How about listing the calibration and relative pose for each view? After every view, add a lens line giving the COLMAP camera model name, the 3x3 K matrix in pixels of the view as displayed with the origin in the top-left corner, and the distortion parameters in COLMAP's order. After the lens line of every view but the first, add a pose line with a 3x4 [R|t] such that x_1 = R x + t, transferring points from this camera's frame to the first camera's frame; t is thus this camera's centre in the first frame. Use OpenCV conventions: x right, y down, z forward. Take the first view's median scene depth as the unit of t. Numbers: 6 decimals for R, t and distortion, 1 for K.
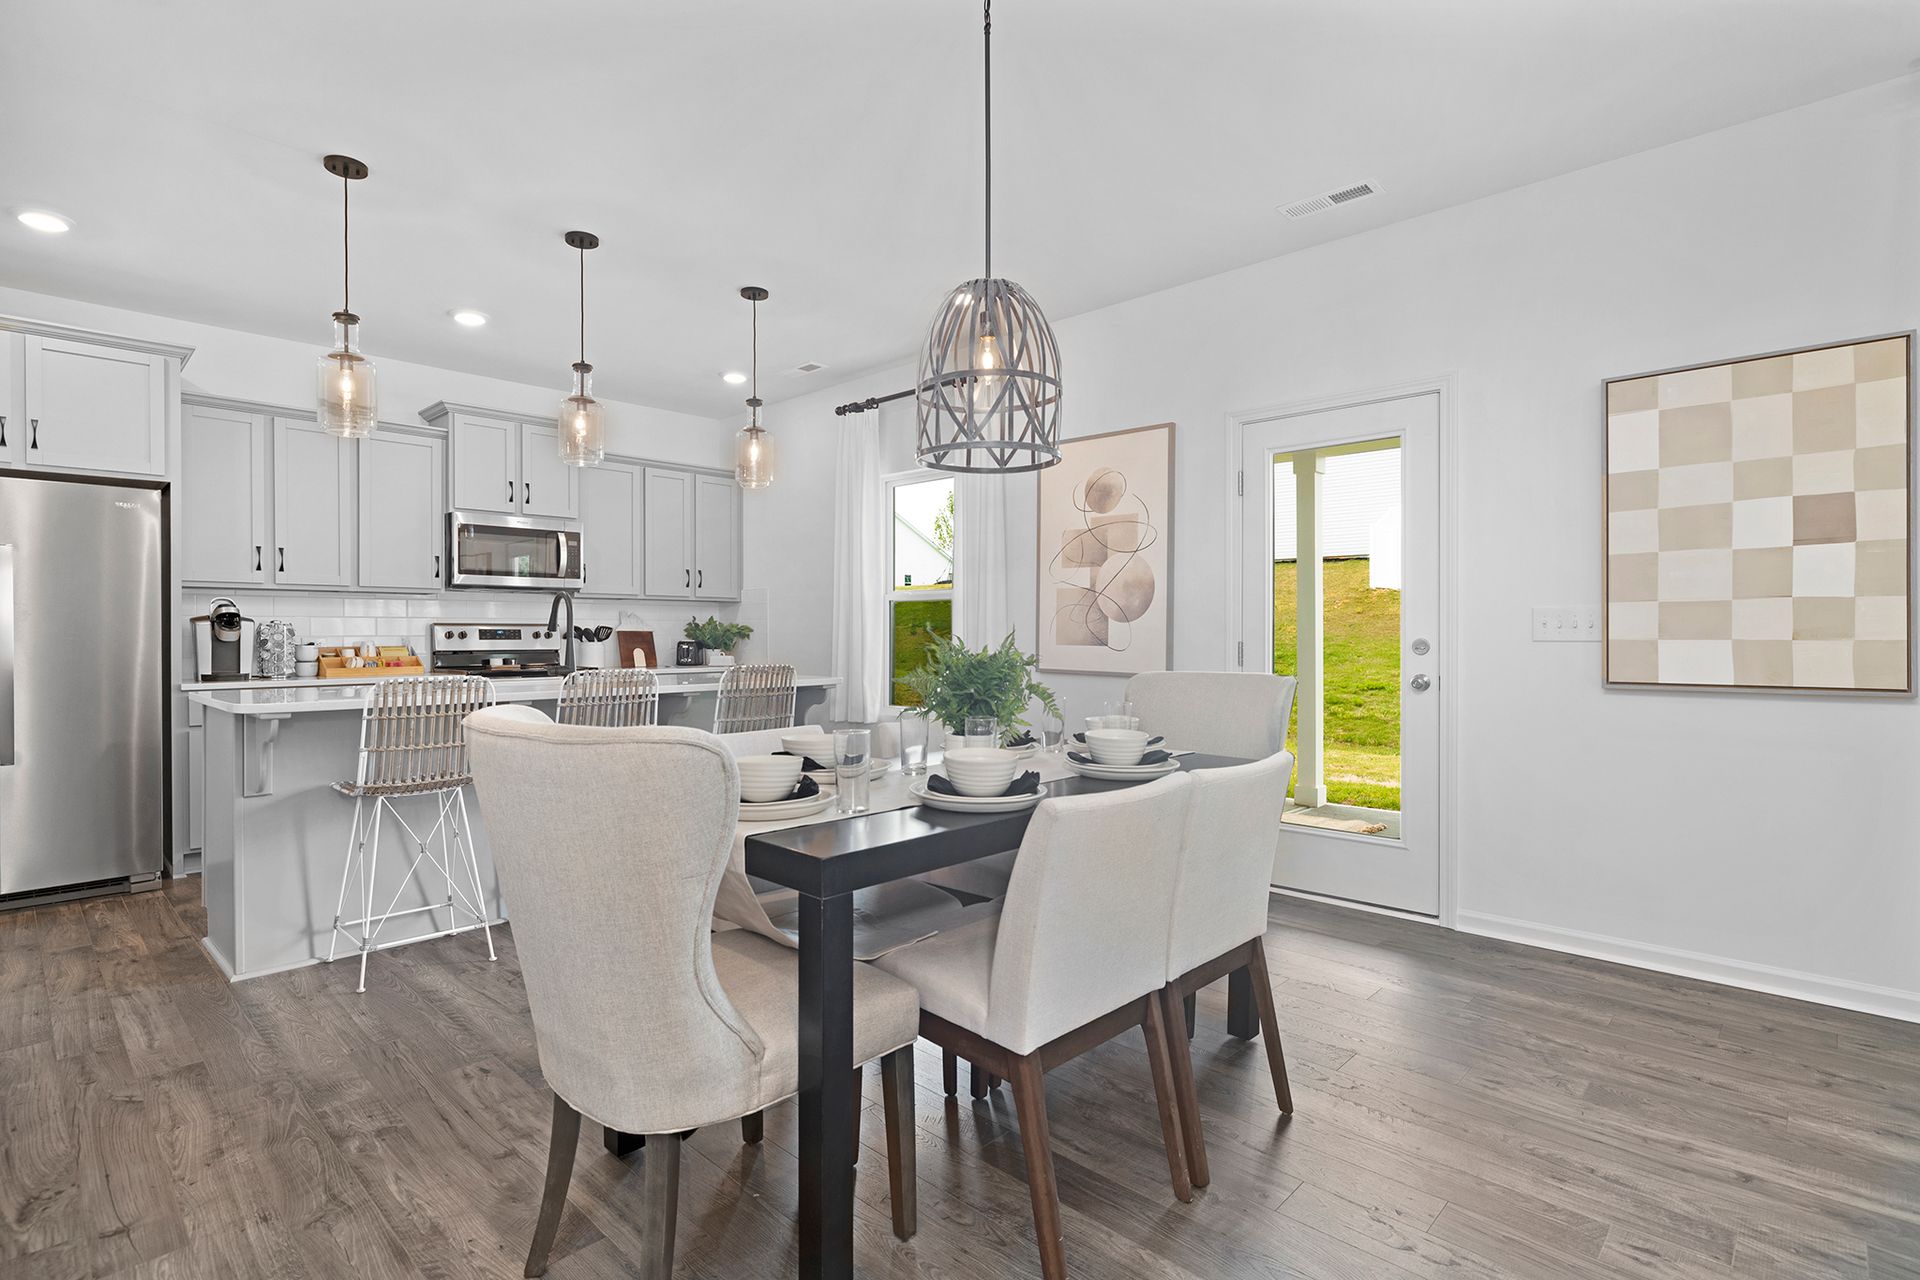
lens RADIAL K [[938.9, 0, 965.7], [0, 938.9, 632.4], [0, 0, 1]] dist [-0.001520, 0.000621]
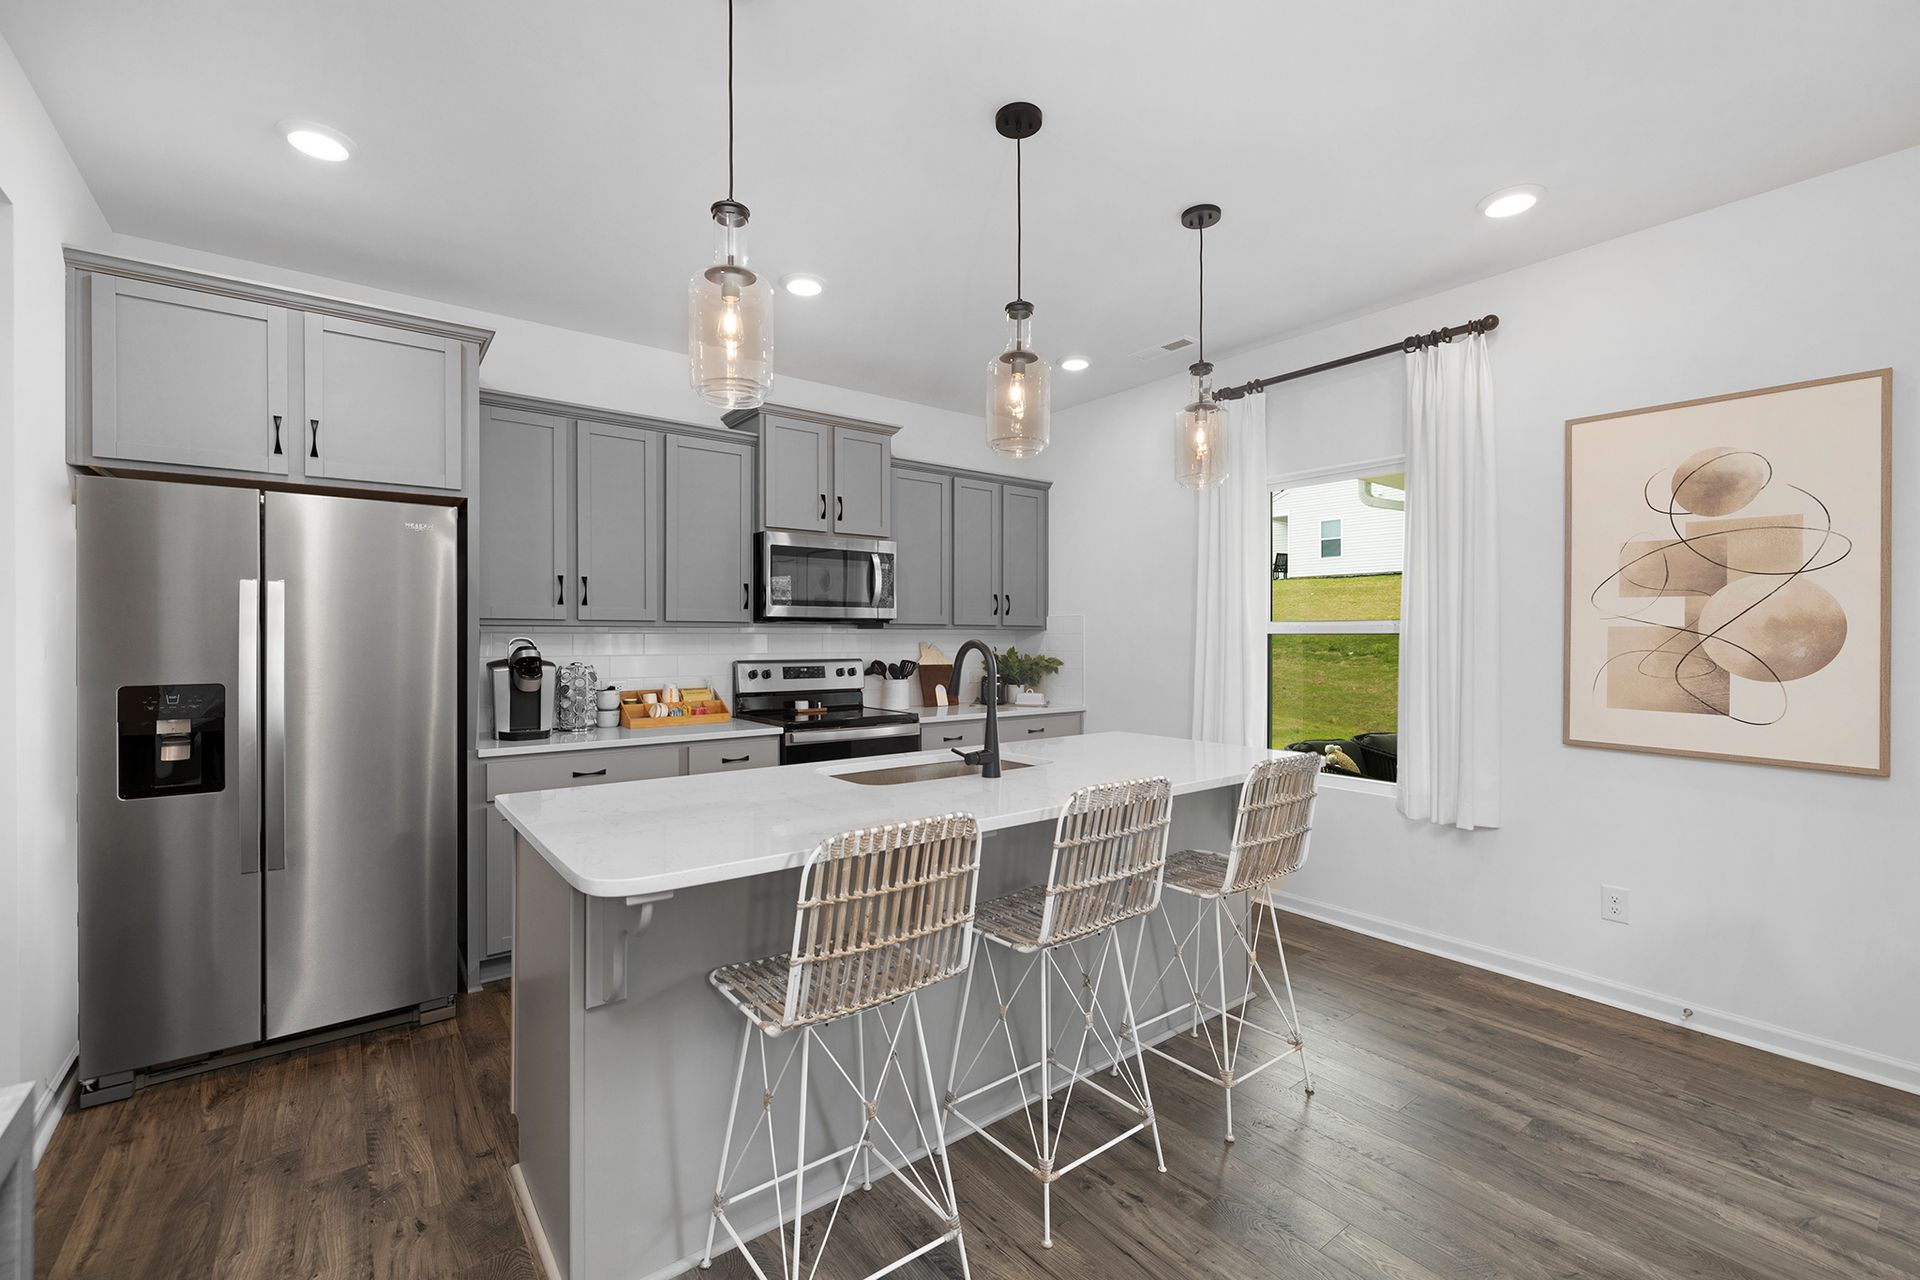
lens RADIAL K [[821.1, 0, 961.1], [0, 821.1, 634.5], [0, 0, 1]] dist [-0.001506, -0.000084]
pose [[0.988153, 0.002527, -0.153452, -0.291229], [-0.002793, 0.999995, -0.001520, -0.039503], [0.153448, 0.001931, 0.988155, 0.335639]]
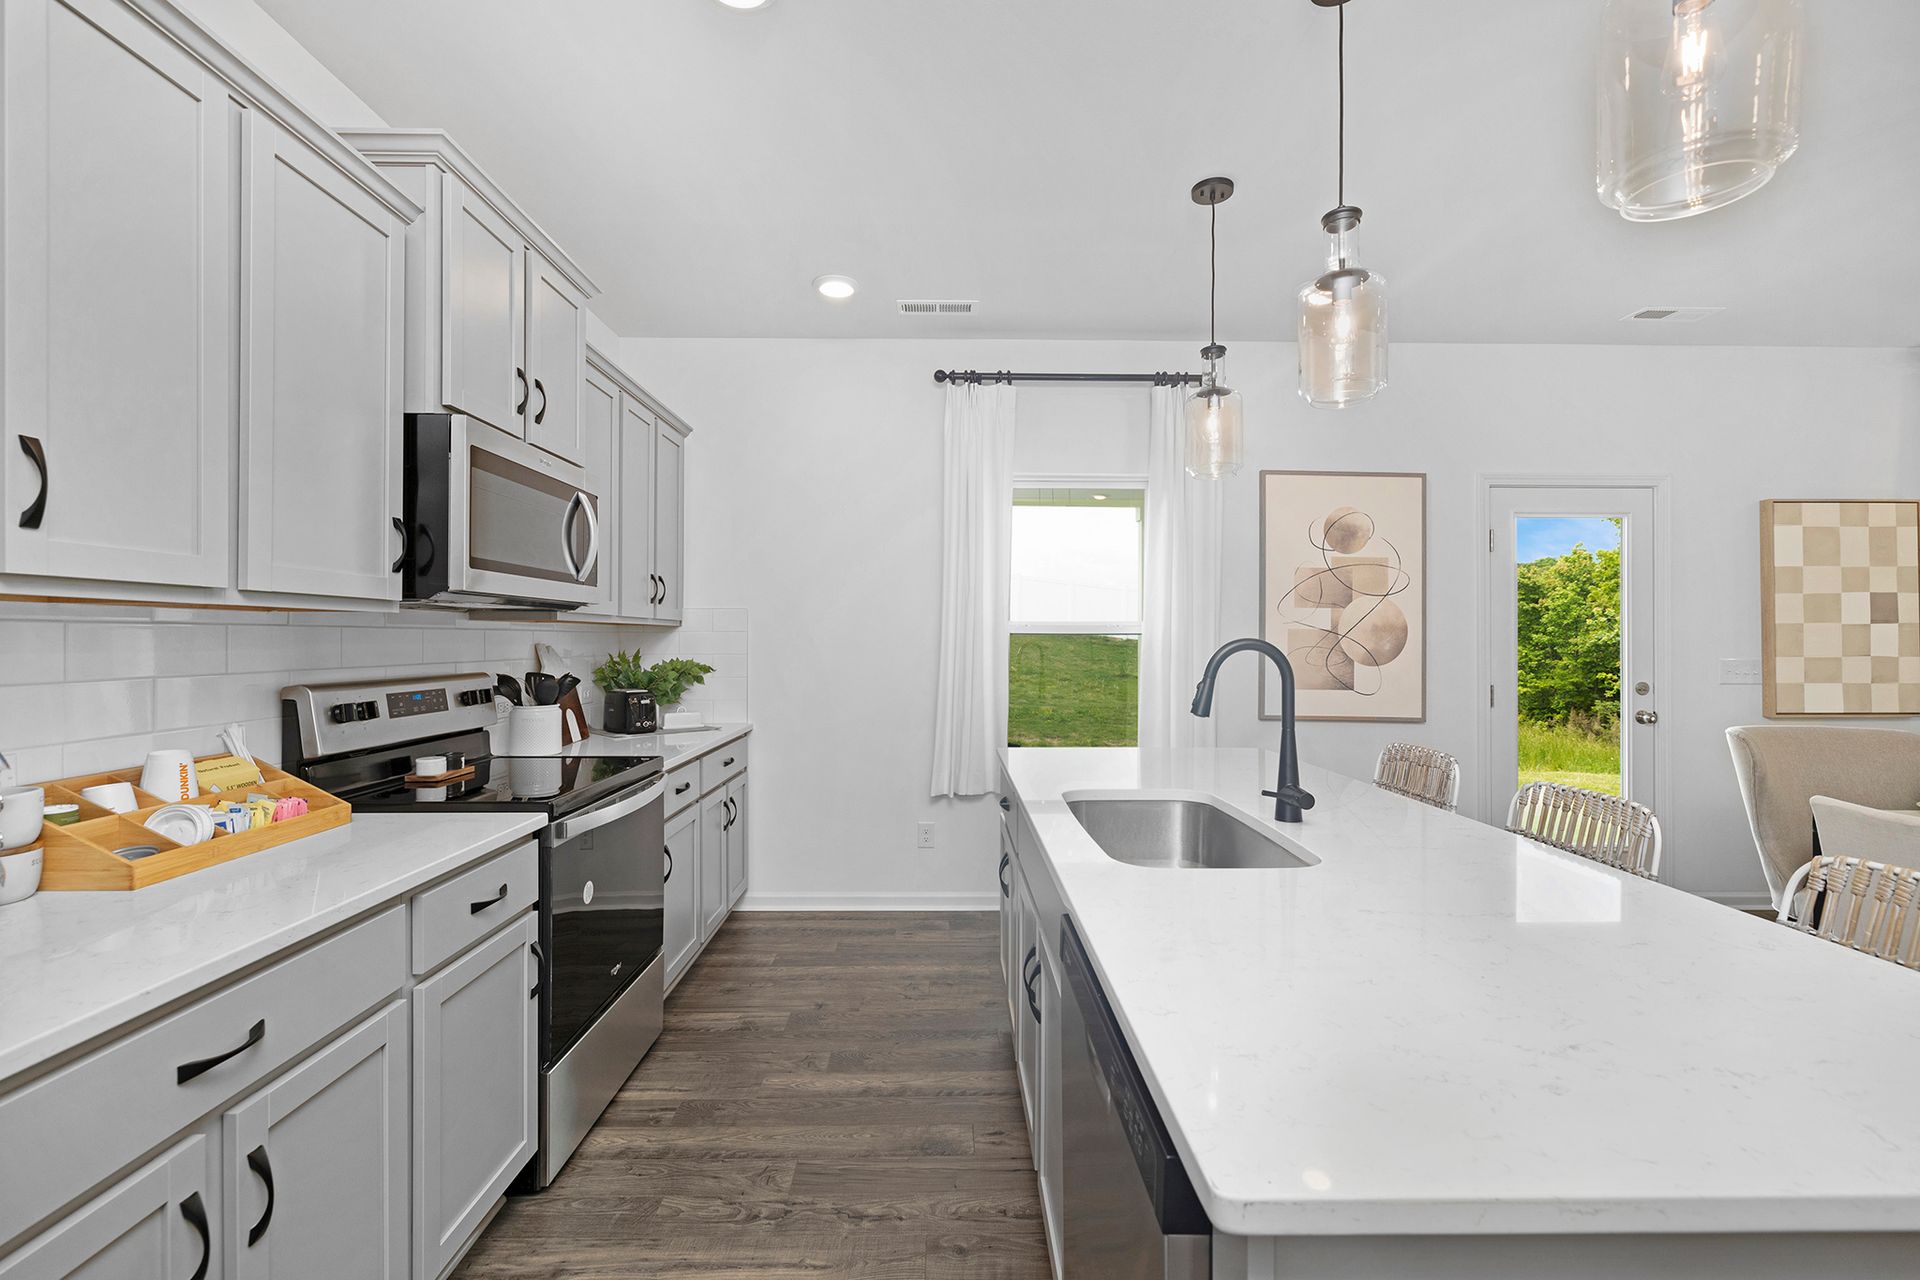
lens RADIAL K [[809.4, 0, 961.9], [0, 809.4, 634.1], [0, 0, 1]] dist [0.002192, 0.000397]
pose [[0.712688, 0.007699, 0.701439, -0.717827], [-0.004935, 0.999970, -0.005962, -0.036059], [-0.701464, 0.000788, 0.712705, 0.671708]]
